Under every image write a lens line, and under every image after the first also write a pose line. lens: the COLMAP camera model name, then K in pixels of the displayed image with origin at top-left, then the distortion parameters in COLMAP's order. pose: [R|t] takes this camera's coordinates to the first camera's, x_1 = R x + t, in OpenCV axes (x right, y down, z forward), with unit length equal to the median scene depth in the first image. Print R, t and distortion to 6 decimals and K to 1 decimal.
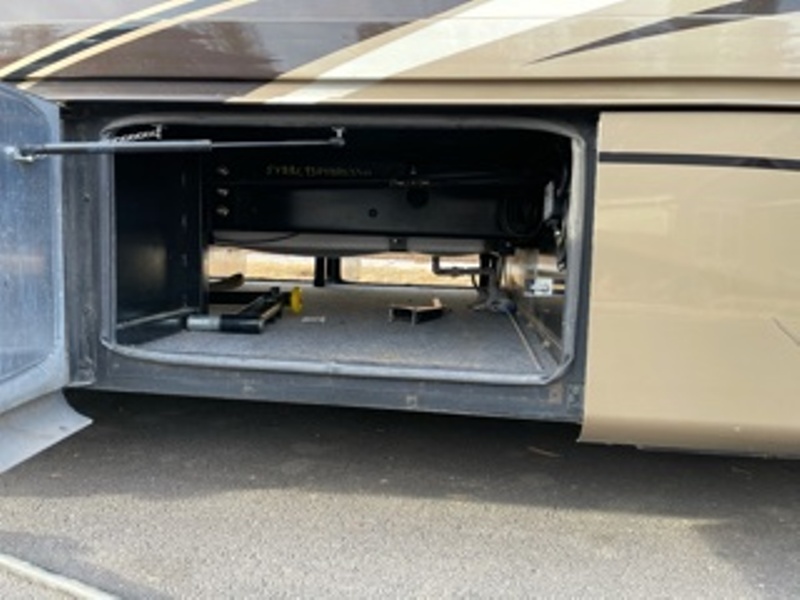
lens RADIAL K [[604.8, 0, 393.3], [0, 604.8, 299.8], [0, 0, 1]] dist [0.038760, -0.056836]
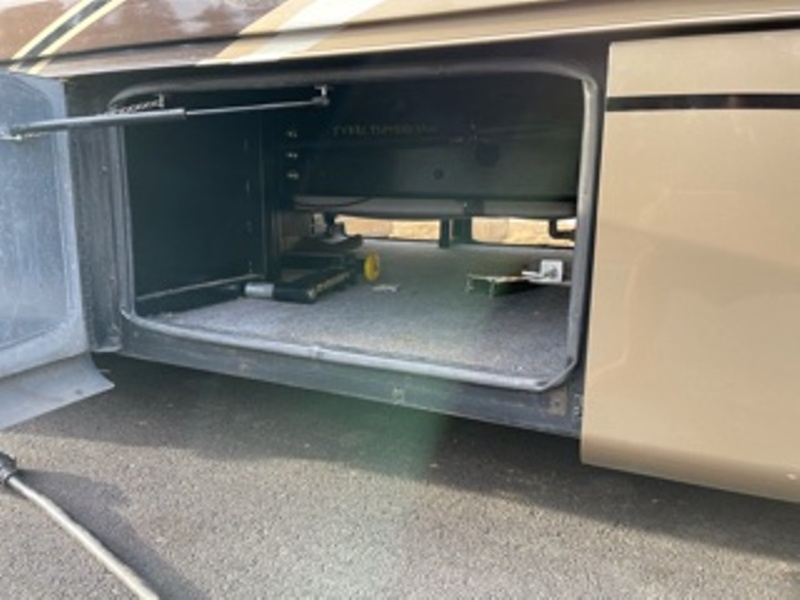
lens RADIAL K [[604.8, 0, 403.9], [0, 604.8, 301.8], [0, 0, 1]] dist [0.038760, -0.056836]
pose [[0.951761, 0.043001, -0.303811, 0.293916], [-0.017725, 0.996183, 0.085473, -0.044108], [0.306327, -0.075965, 0.948891, 0.162261]]
